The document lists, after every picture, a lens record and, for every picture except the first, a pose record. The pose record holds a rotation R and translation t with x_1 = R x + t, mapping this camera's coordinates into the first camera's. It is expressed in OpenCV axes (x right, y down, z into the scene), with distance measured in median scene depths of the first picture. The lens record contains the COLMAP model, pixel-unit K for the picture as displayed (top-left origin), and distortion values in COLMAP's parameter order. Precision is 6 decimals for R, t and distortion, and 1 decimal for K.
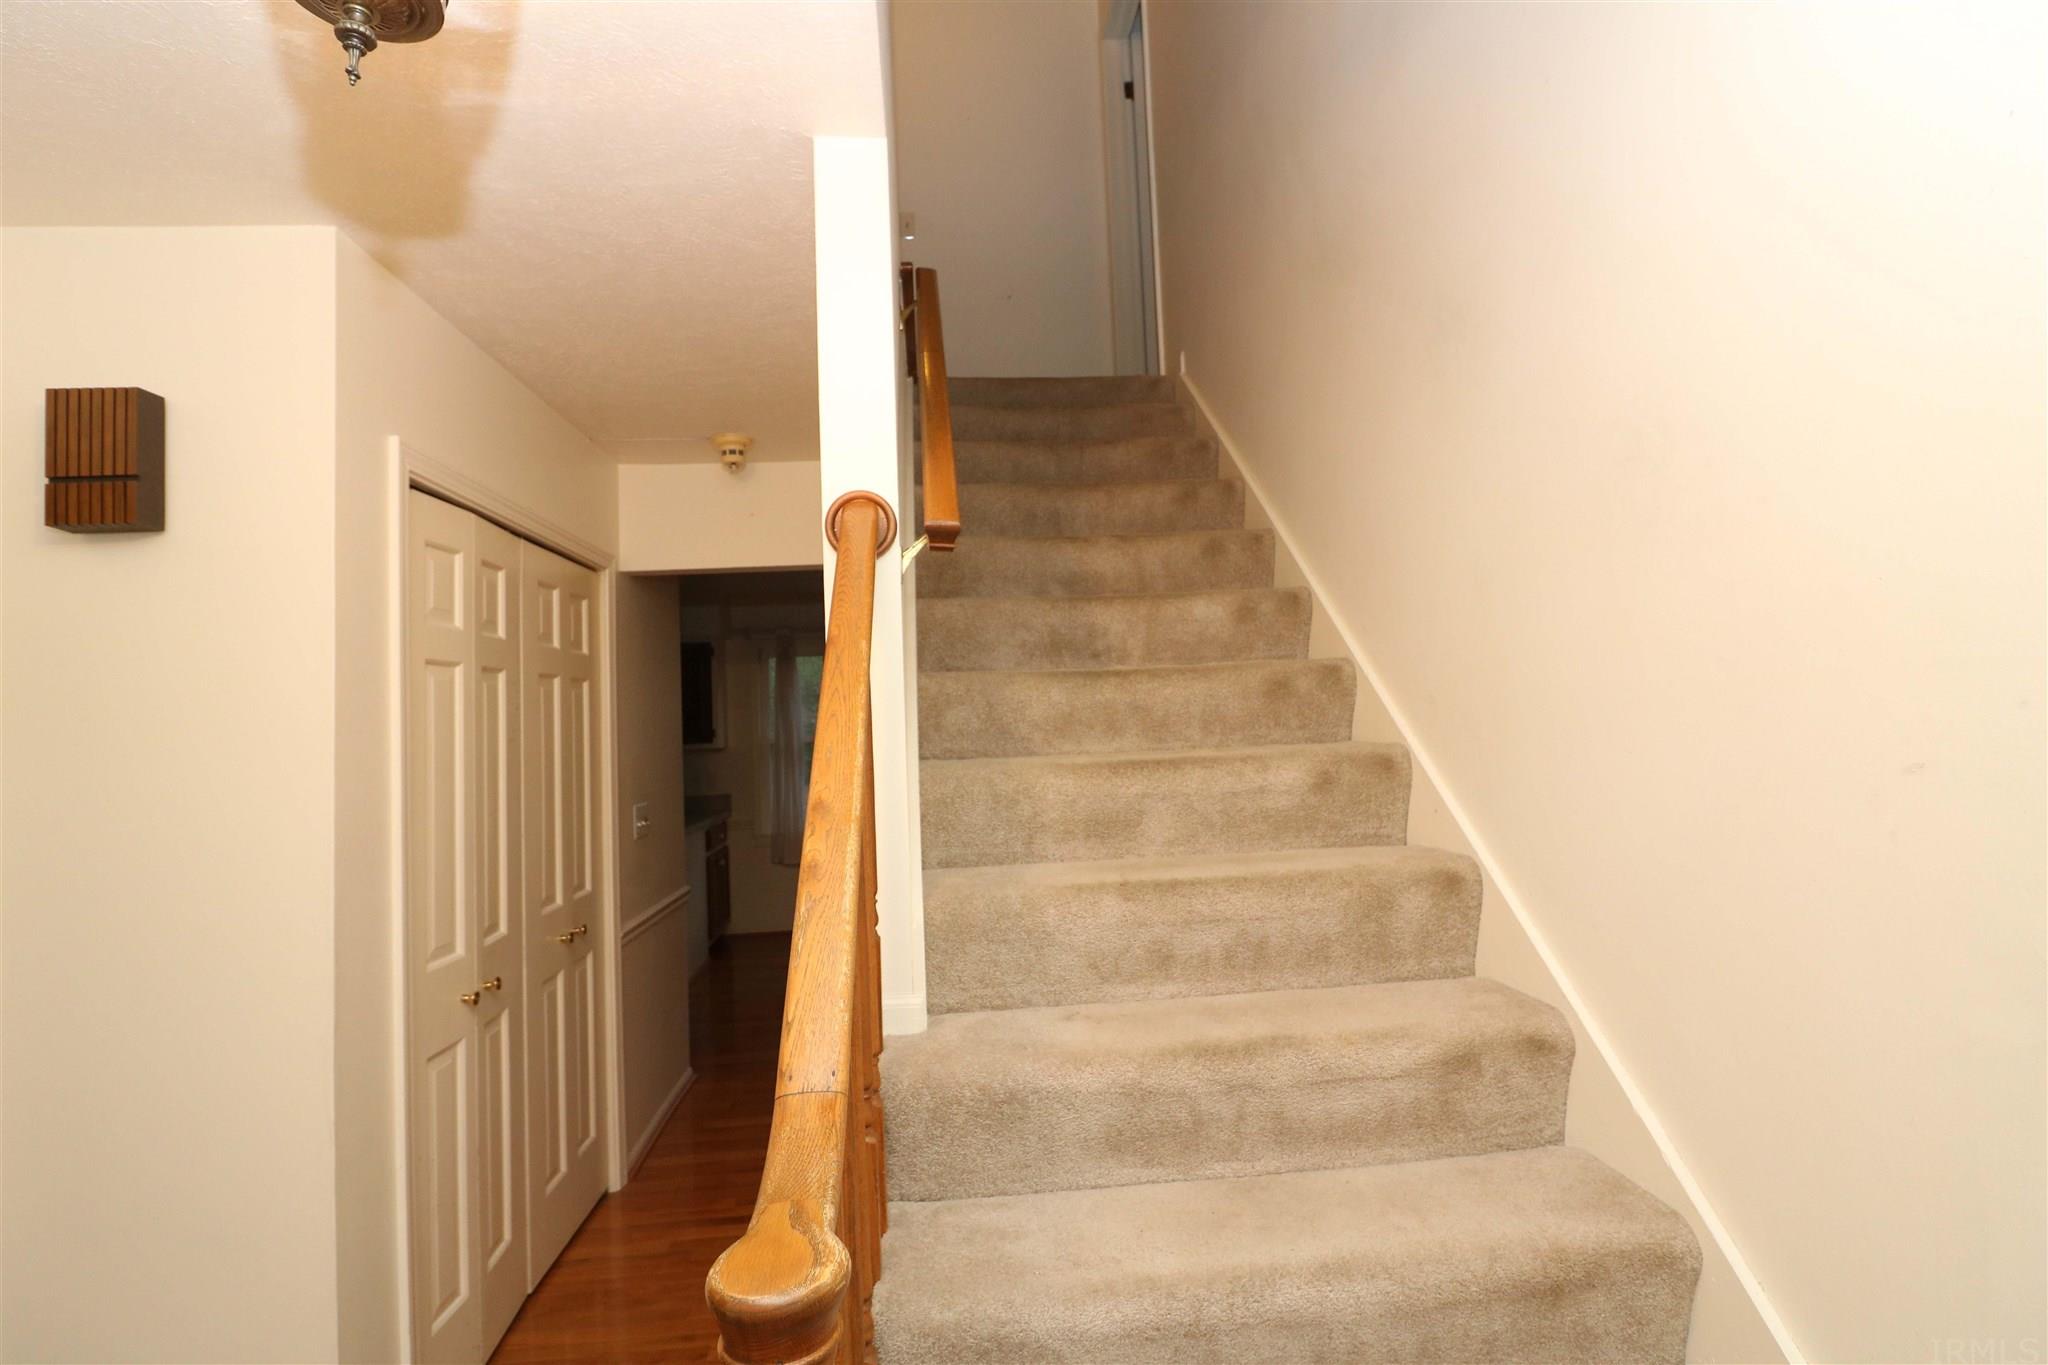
lens RADIAL K [[939.9, 0, 1023.5], [0, 939.9, 664.7], [0, 0, 1]] dist [-0.015267, -0.000283]
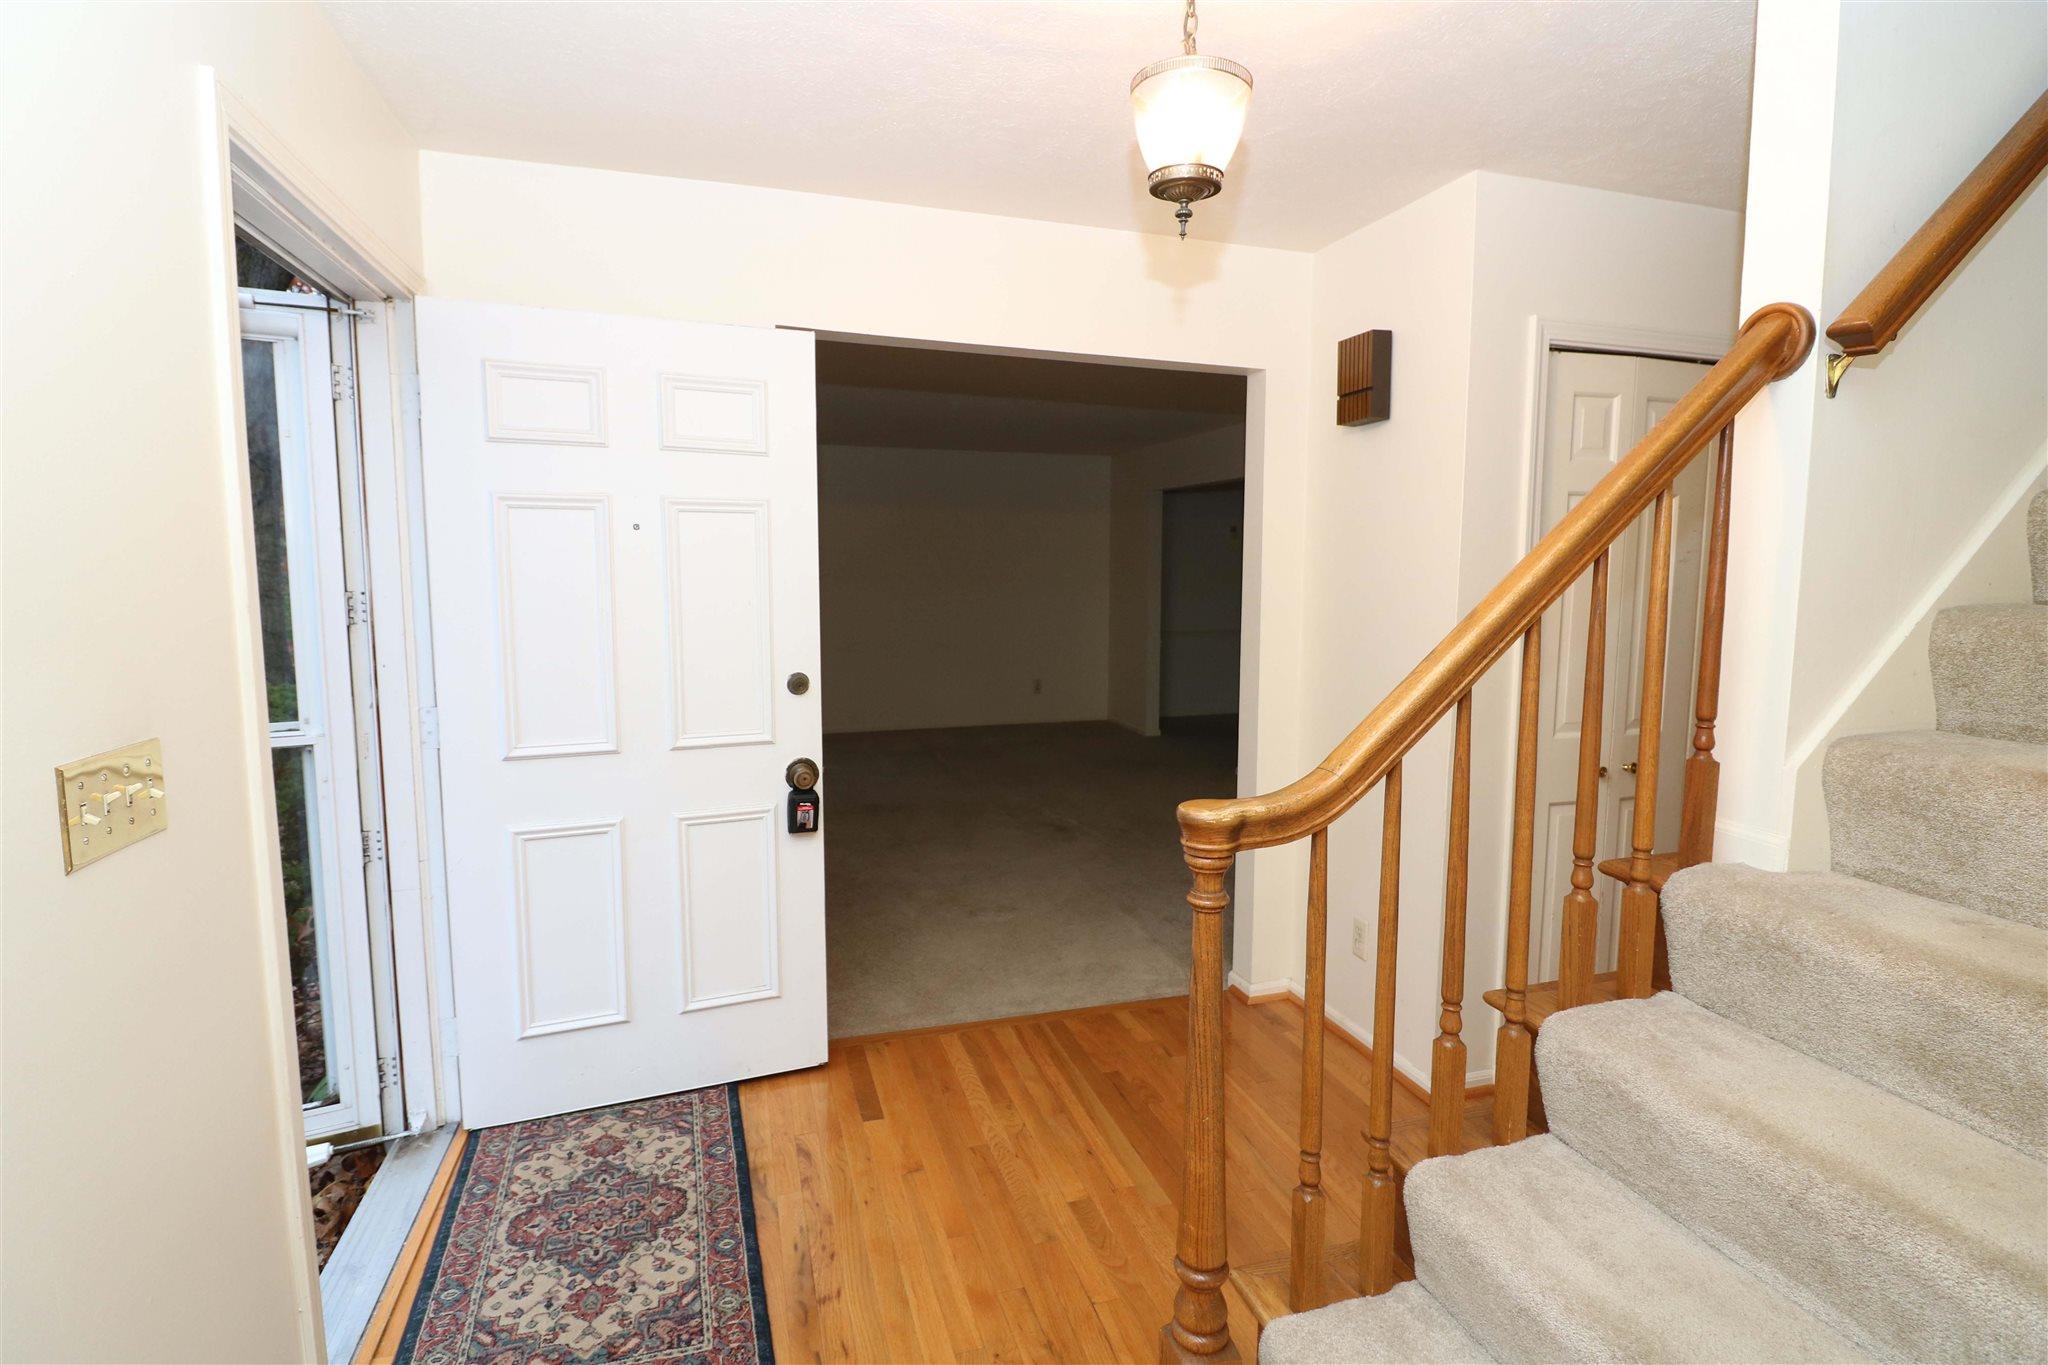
lens RADIAL K [[939.9, 0, 1023.5], [0, 939.9, 664.7], [0, 0, 1]] dist [-0.015267, -0.000283]
pose [[0.207579, 0.137083, -0.968565, 0.586732], [0.052105, 0.987177, 0.150884, -0.006218], [0.976830, -0.081787, 0.197775, 0.060950]]
